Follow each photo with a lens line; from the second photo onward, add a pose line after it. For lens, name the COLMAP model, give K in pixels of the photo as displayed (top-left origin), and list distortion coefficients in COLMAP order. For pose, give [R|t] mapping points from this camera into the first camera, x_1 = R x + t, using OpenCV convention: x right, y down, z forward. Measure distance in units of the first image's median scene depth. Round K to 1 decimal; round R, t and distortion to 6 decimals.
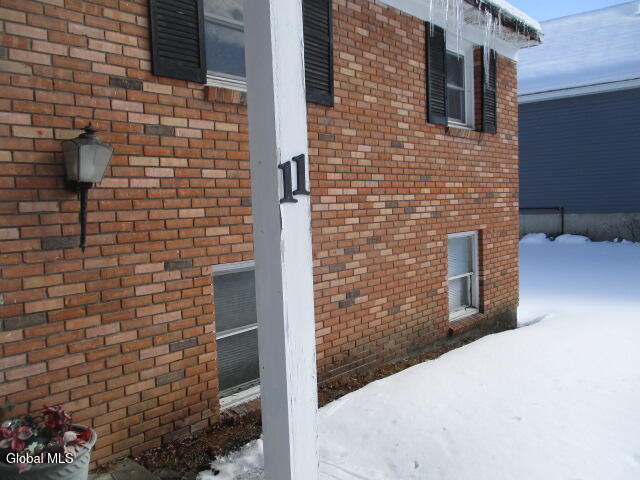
lens RADIAL K [[537.8, 0, 317.1], [0, 537.8, 237.6], [0, 0, 1]] dist [-0.018992, 0.002266]
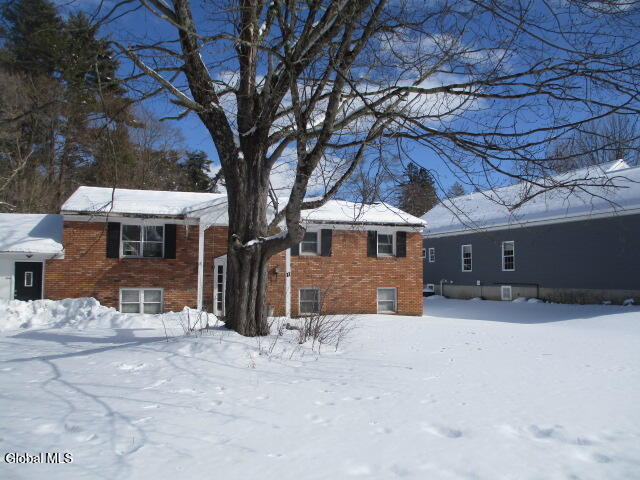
lens RADIAL K [[537.8, 0, 318.5], [0, 537.8, 239.6], [0, 0, 1]] dist [-0.018992, 0.002266]
pose [[0.870716, 0.005185, -0.491759, 1.660047], [-0.064714, 0.992457, -0.104119, 0.077790], [0.487510, 0.122482, 0.864484, -2.308517]]
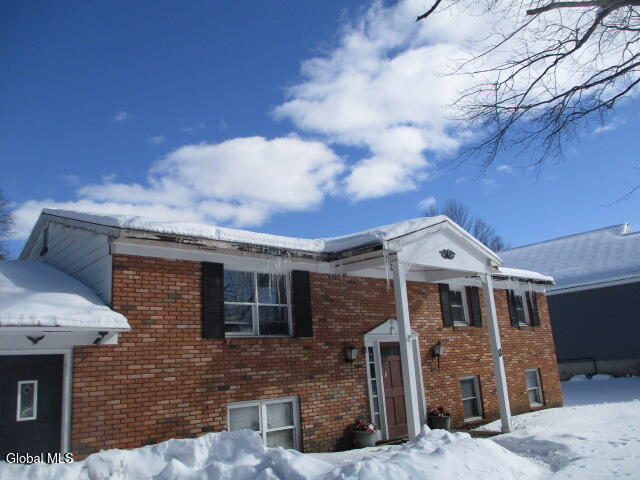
lens RADIAL K [[537.8, 0, 326.5], [0, 537.8, 241.4], [0, 0, 1]] dist [-0.018992, 0.002266]
pose [[0.995087, -0.059685, -0.078995, -0.440891], [0.034233, 0.956068, -0.291141, 0.117767], [0.092901, 0.287006, 0.953413, -1.623388]]
